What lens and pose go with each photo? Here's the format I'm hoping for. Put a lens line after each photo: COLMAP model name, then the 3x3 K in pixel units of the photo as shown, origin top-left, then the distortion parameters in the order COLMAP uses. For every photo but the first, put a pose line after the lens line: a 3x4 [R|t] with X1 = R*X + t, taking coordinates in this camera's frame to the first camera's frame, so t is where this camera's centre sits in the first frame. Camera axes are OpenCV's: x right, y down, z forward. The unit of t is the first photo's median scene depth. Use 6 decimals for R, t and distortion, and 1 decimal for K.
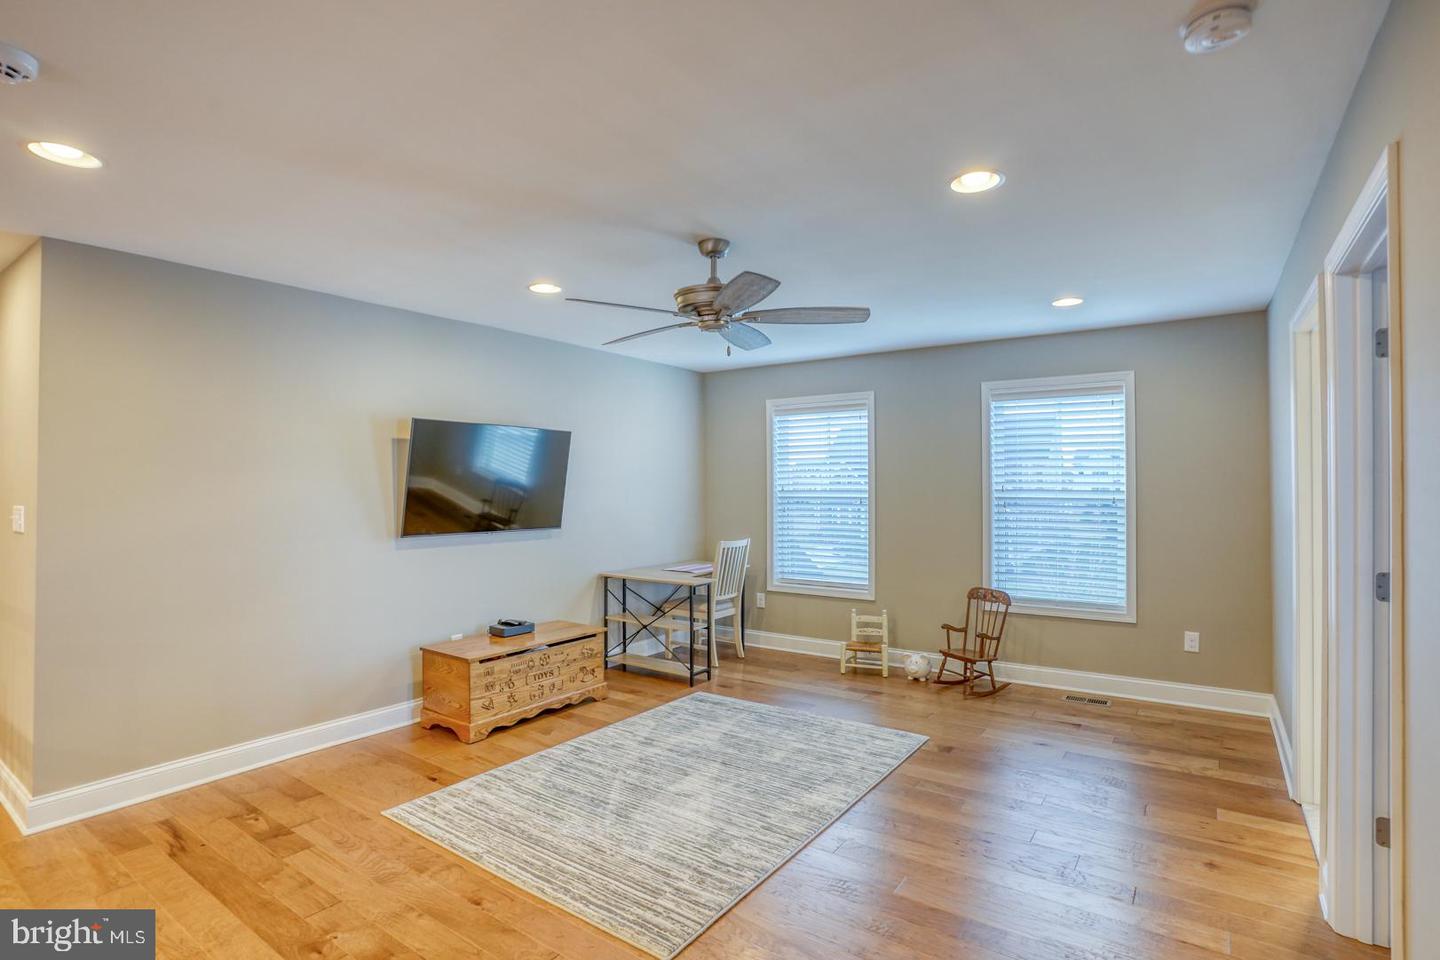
lens RADIAL K [[711.6, 0, 720.9], [0, 711.6, 480.4], [0, 0, 1]] dist [-0.040618, 0.000844]
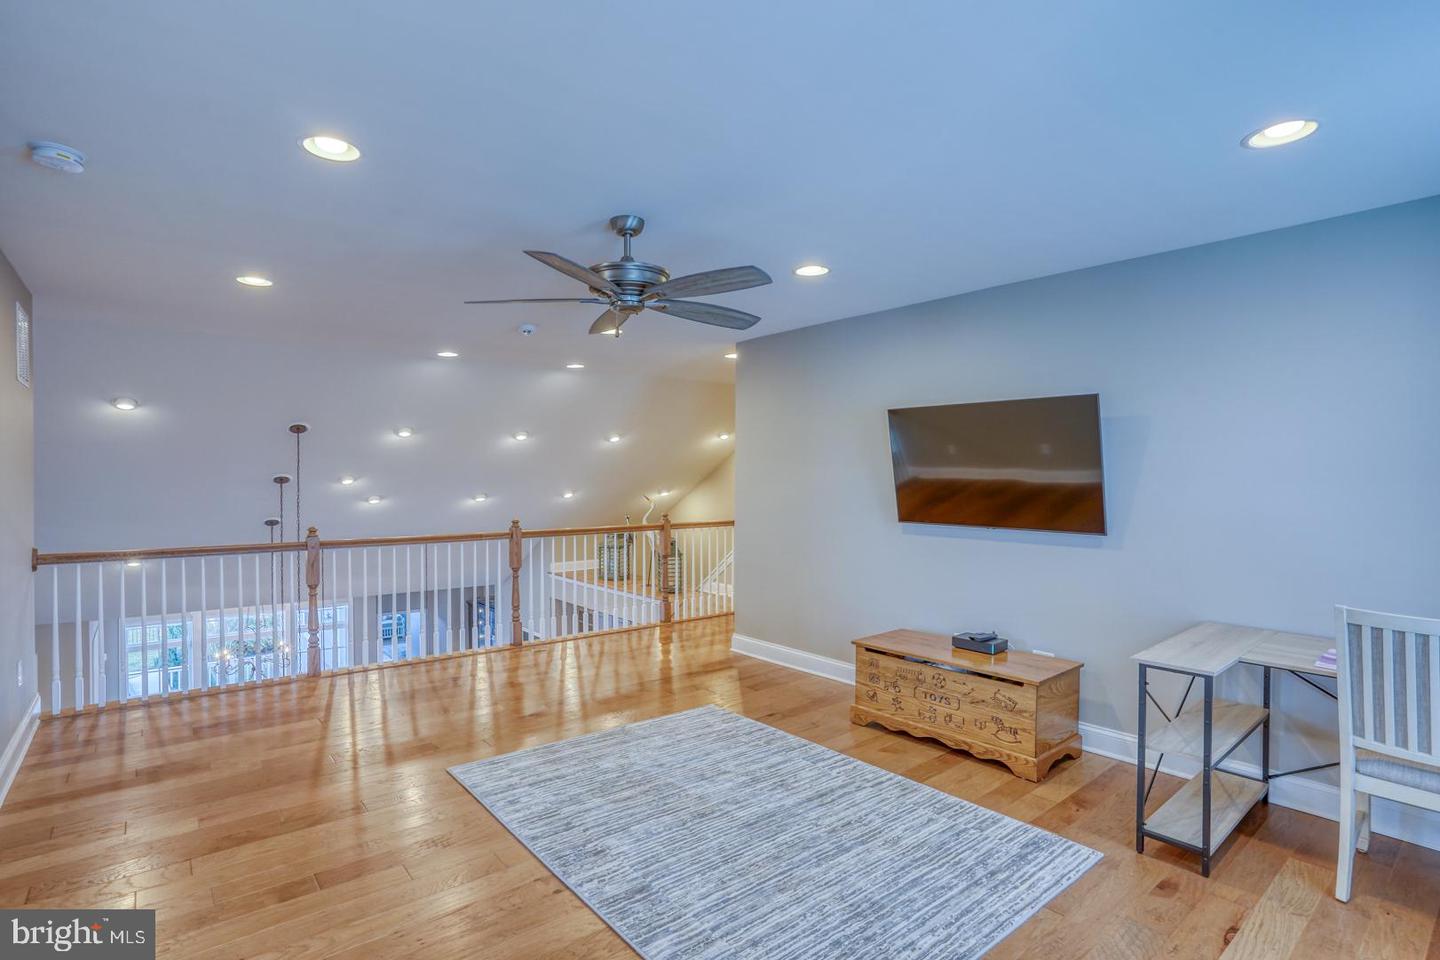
lens RADIAL K [[711.6, 0, 720.2], [0, 711.6, 472.4], [0, 0, 1]] dist [-0.040618, 0.000844]
pose [[-0.263611, 0.000278, -0.964629, 0.624973], [0.015754, 0.999868, -0.004017, 0.004068], [0.964500, -0.016255, -0.263581, 0.963397]]
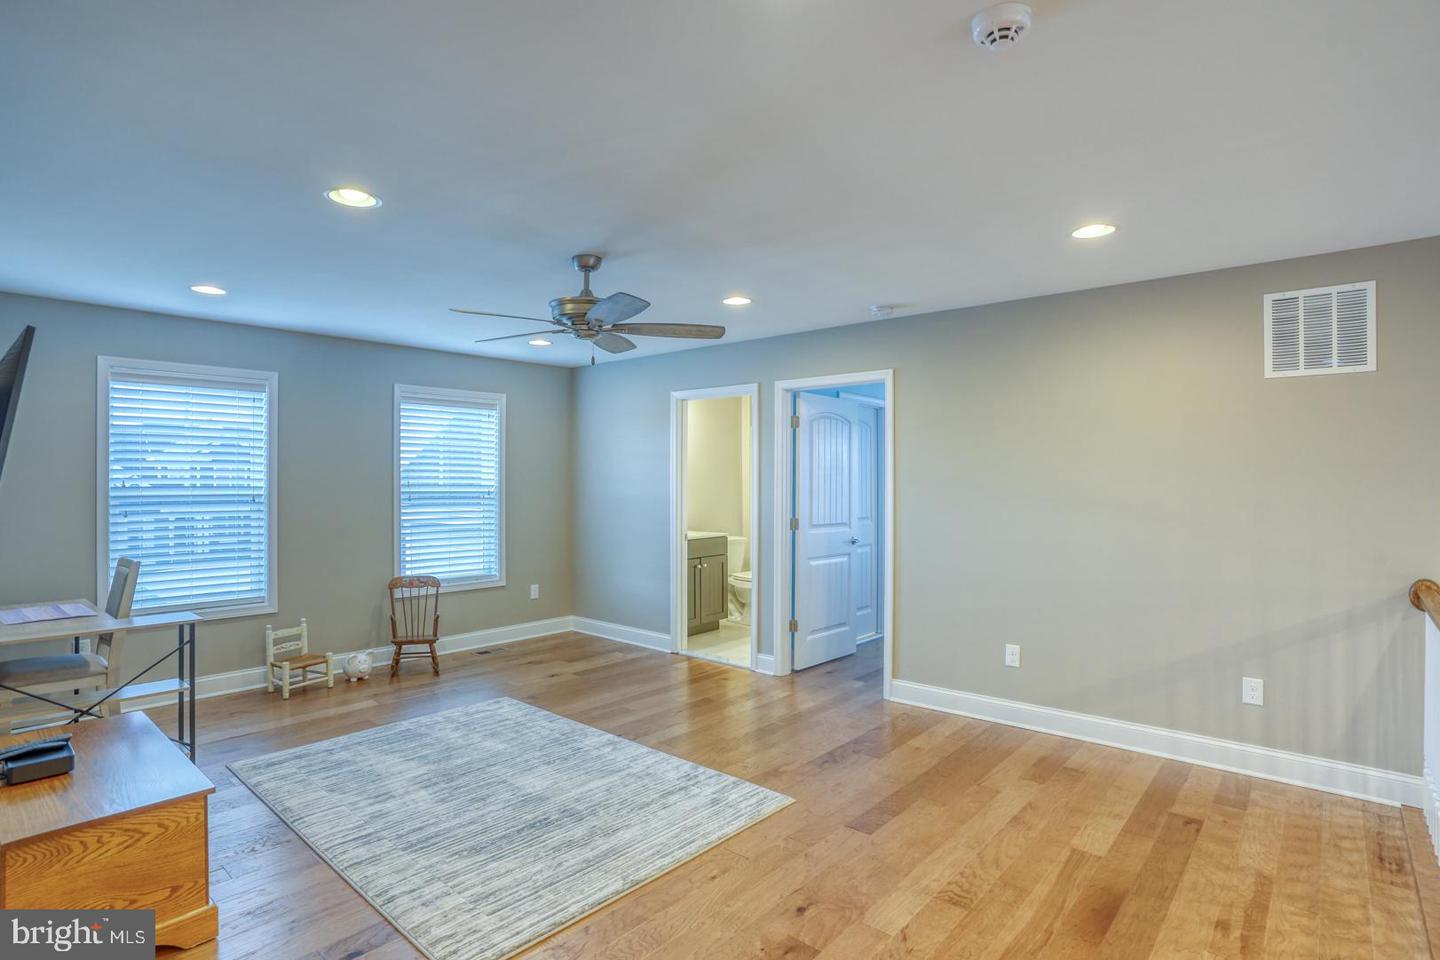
lens RADIAL K [[711.6, 0, 719.8], [0, 711.6, 482.8], [0, 0, 1]] dist [-0.040618, 0.000844]
pose [[0.112559, 0.004766, 0.993634, -0.752676], [-0.010757, 0.999936, -0.003578, 0.009155], [-0.993587, -0.010286, 0.112603, 0.473371]]
